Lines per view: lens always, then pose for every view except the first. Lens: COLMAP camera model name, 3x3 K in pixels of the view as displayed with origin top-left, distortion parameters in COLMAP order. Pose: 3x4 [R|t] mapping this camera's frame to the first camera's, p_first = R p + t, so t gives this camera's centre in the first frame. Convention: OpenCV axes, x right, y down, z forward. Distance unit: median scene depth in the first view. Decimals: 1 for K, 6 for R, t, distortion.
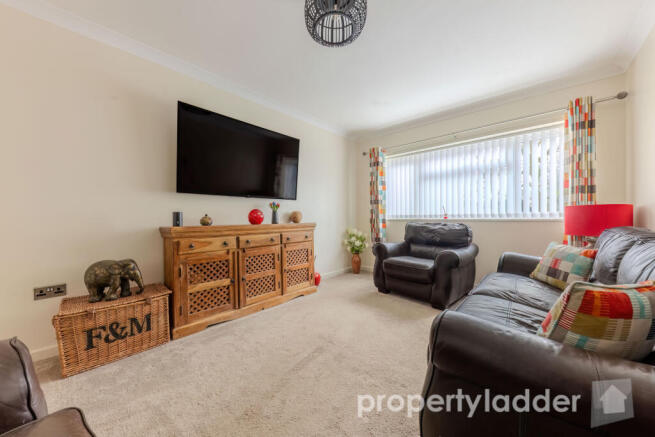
lens RADIAL K [[230.4, 0, 327.6], [0, 230.4, 216.0], [0, 0, 1]] dist [-0.001055, -0.000240]
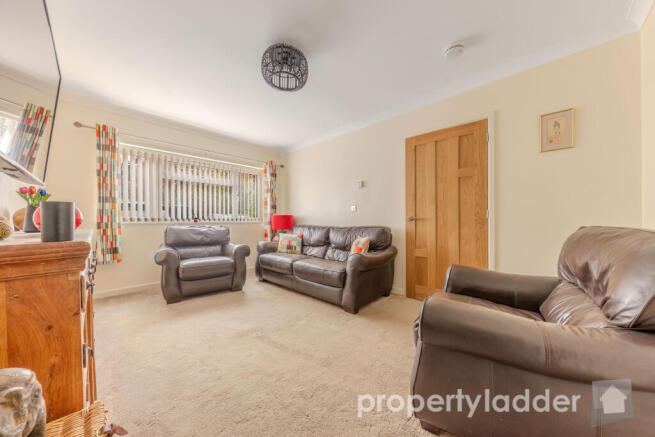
lens RADIAL K [[230.4, 0, 327.6], [0, 230.4, 216.0], [0, 0, 1]] dist [-0.001055, -0.000240]
pose [[0.017266, 0.025684, 0.999521, -0.791833], [-0.005895, 0.999655, -0.025586, 0.009292], [-0.999834, -0.005451, 0.017411, 0.445150]]
